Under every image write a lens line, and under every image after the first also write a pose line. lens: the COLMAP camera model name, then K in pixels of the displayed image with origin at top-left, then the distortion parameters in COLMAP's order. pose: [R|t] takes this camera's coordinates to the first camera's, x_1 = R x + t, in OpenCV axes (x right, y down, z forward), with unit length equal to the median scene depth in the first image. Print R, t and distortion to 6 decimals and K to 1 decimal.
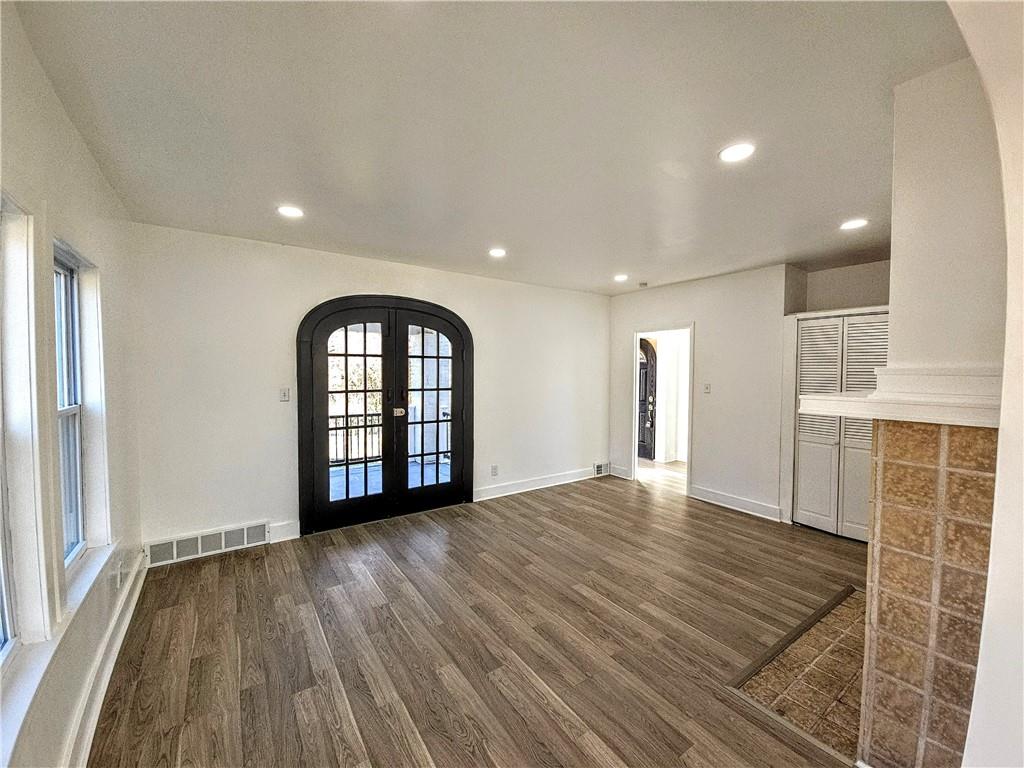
lens RADIAL K [[413.9, 0, 515.4], [0, 413.9, 382.6], [0, 0, 1]] dist [0.000145, -0.001631]
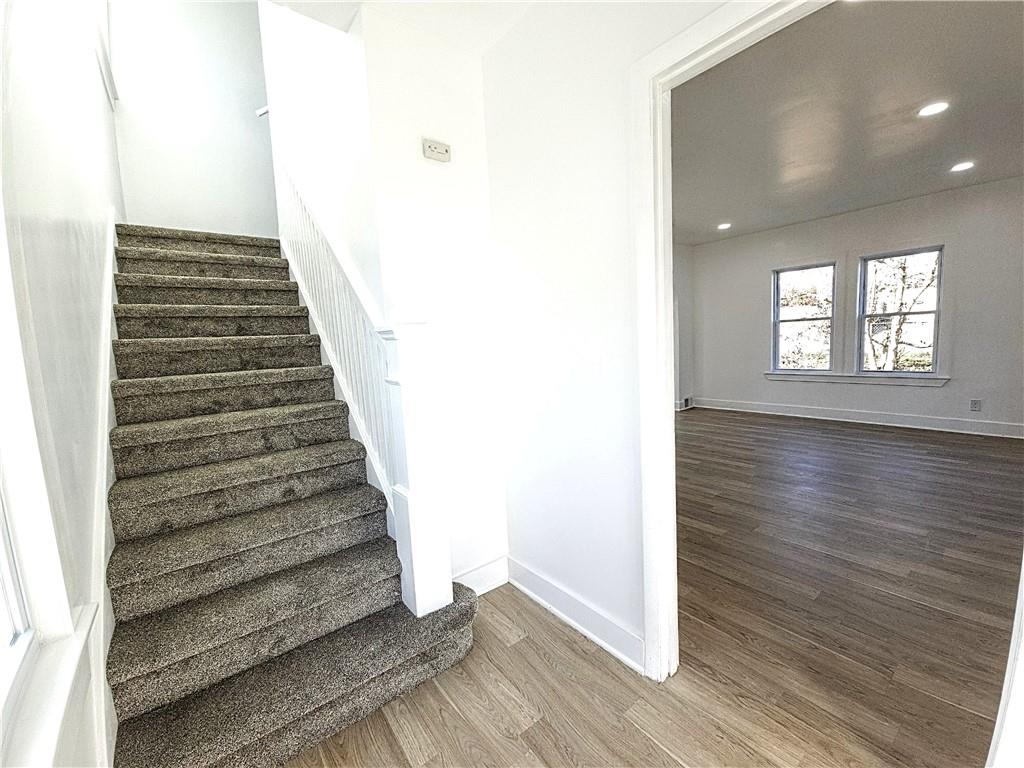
lens RADIAL K [[413.9, 0, 513.9], [0, 413.9, 378.8], [0, 0, 1]] dist [0.000145, -0.001631]
pose [[-0.997997, 0.048299, -0.040856, 0.707131], [0.042801, 0.991089, 0.126138, 0.023290], [0.046584, 0.124136, -0.991171, 1.681249]]
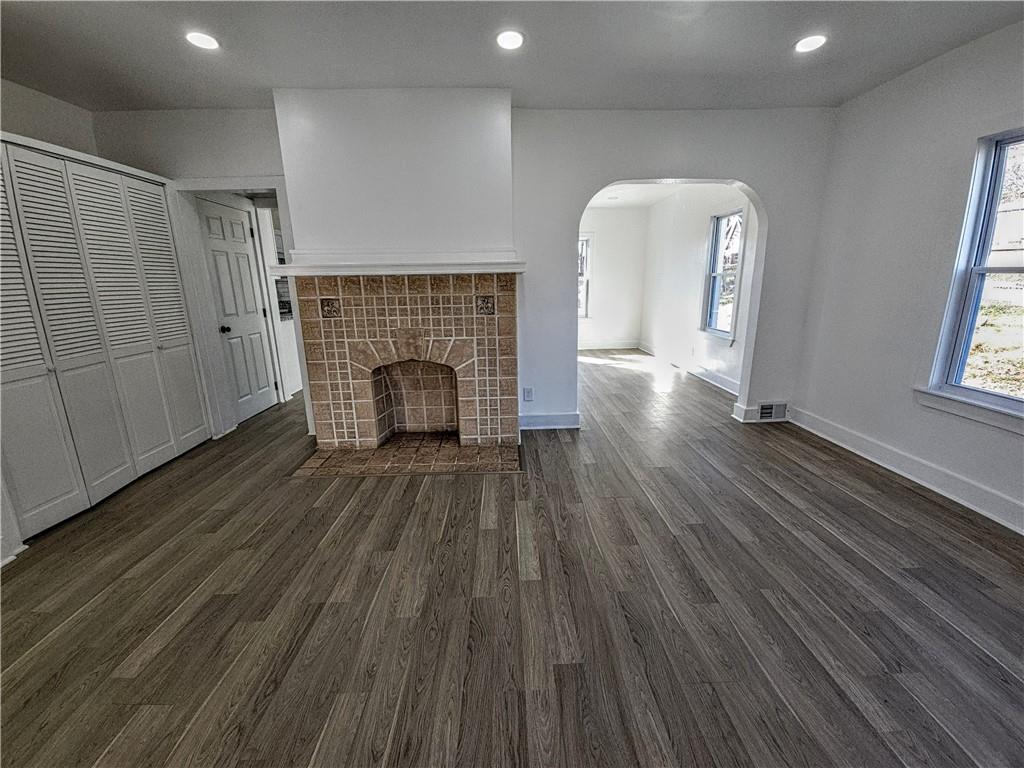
lens RADIAL K [[413.9, 0, 514.9], [0, 413.9, 381.5], [0, 0, 1]] dist [0.000145, -0.001631]
pose [[-0.836845, -0.121847, 0.533708, -0.101466], [0.028518, 0.963888, 0.264775, 0.024279], [-0.546697, 0.236796, -0.803150, 1.110377]]
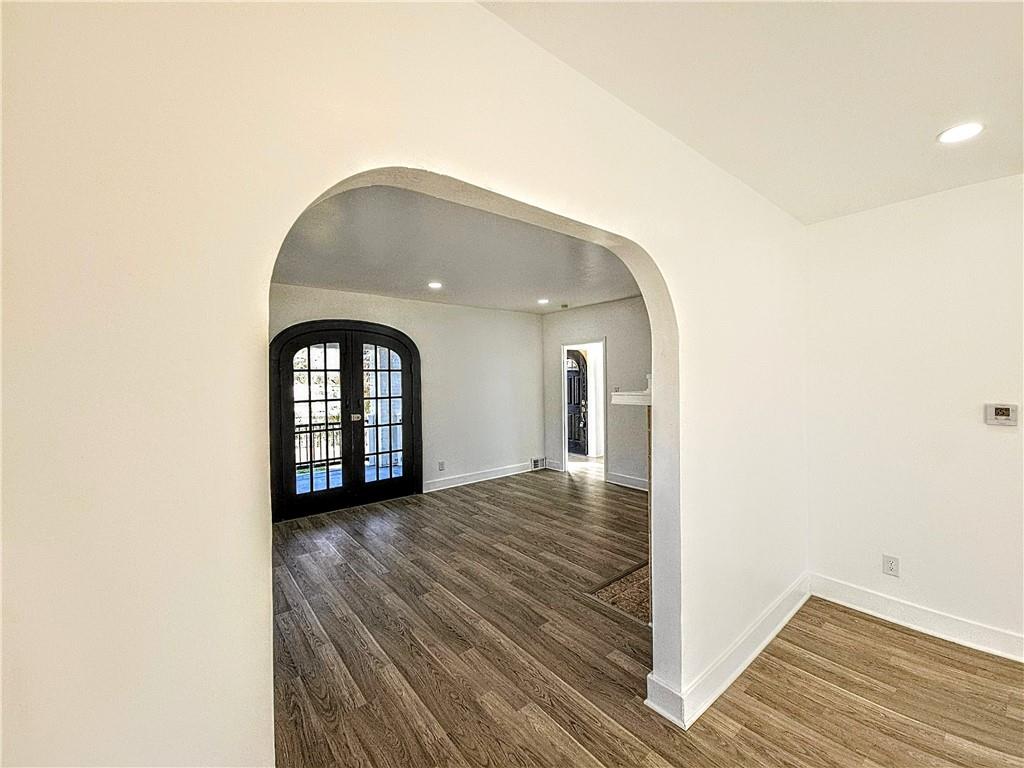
lens RADIAL K [[413.9, 0, 516.4], [0, 413.9, 381.8], [0, 0, 1]] dist [0.000145, -0.001631]
pose [[0.996417, -0.022209, 0.081608, 0.089771], [0.024072, 0.999470, -0.021908, 0.007196], [-0.081078, 0.023794, 0.996424, -0.241122]]
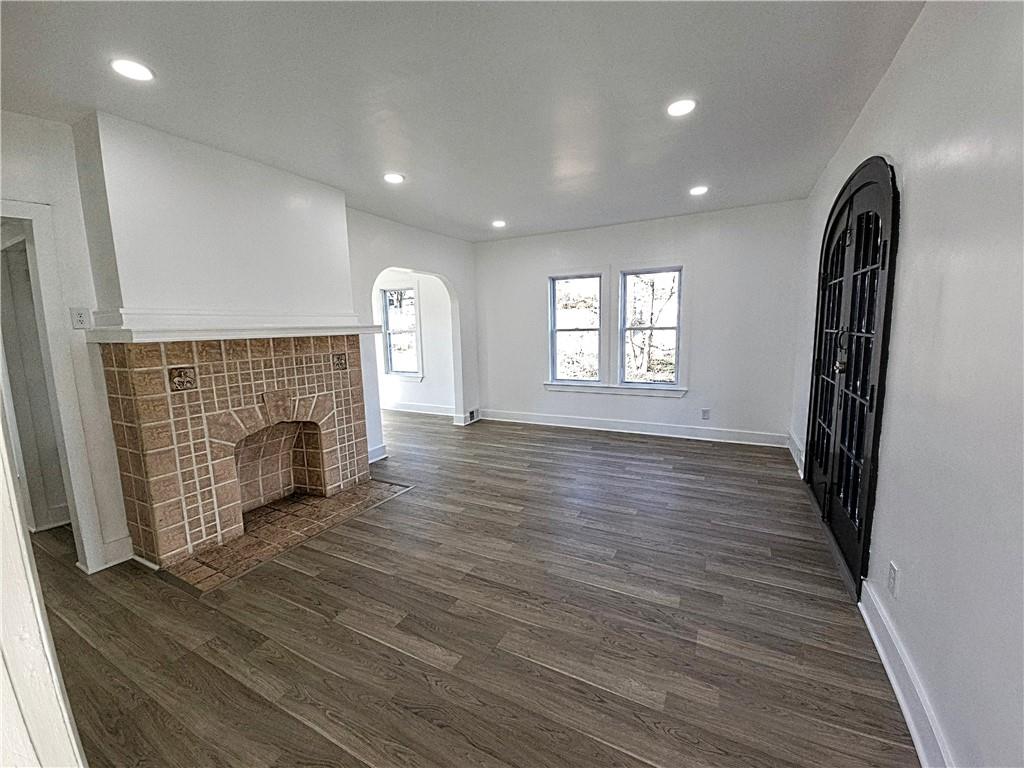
lens RADIAL K [[413.9, 0, 513.9], [0, 413.9, 381.2], [0, 0, 1]] dist [0.000145, -0.001631]
pose [[-0.888748, 0.076359, -0.451992, 0.480721], [0.003293, 0.987066, 0.160279, -0.011046], [0.458384, 0.140959, -0.877505, 1.452383]]
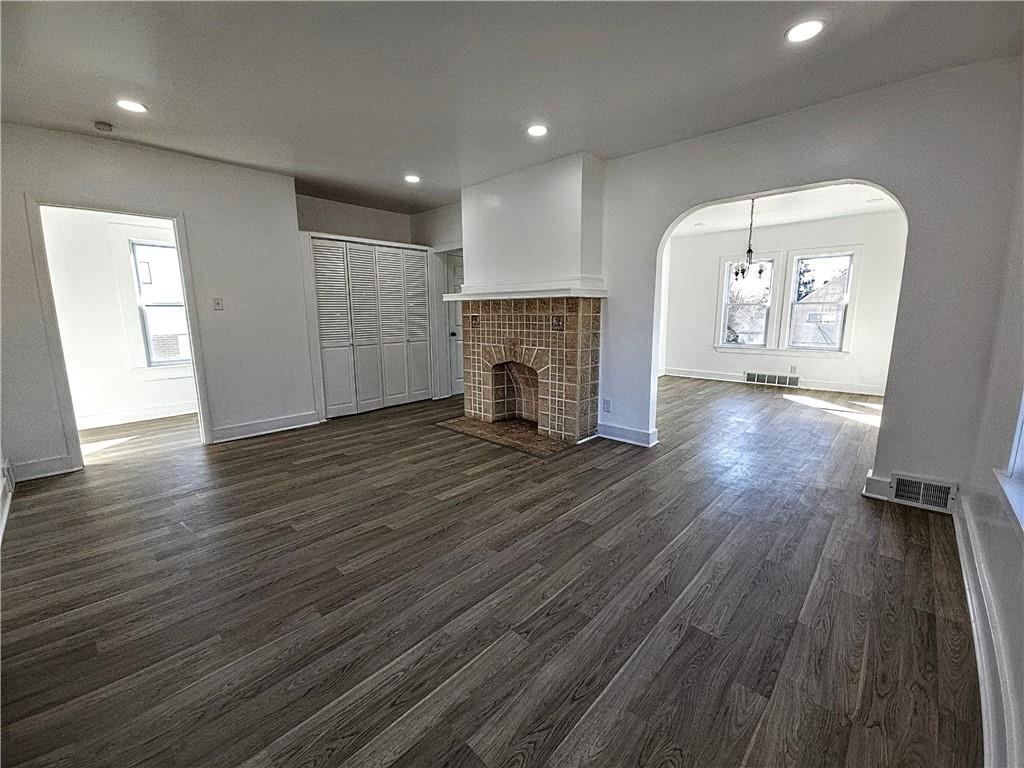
lens RADIAL K [[413.9, 0, 515.3], [0, 413.9, 382.2], [0, 0, 1]] dist [0.000145, -0.001631]
pose [[-0.211622, -0.170579, 0.962351, -0.581654], [0.037279, 0.982526, 0.182353, 0.047257], [-0.976640, 0.074465, -0.201565, 0.766147]]
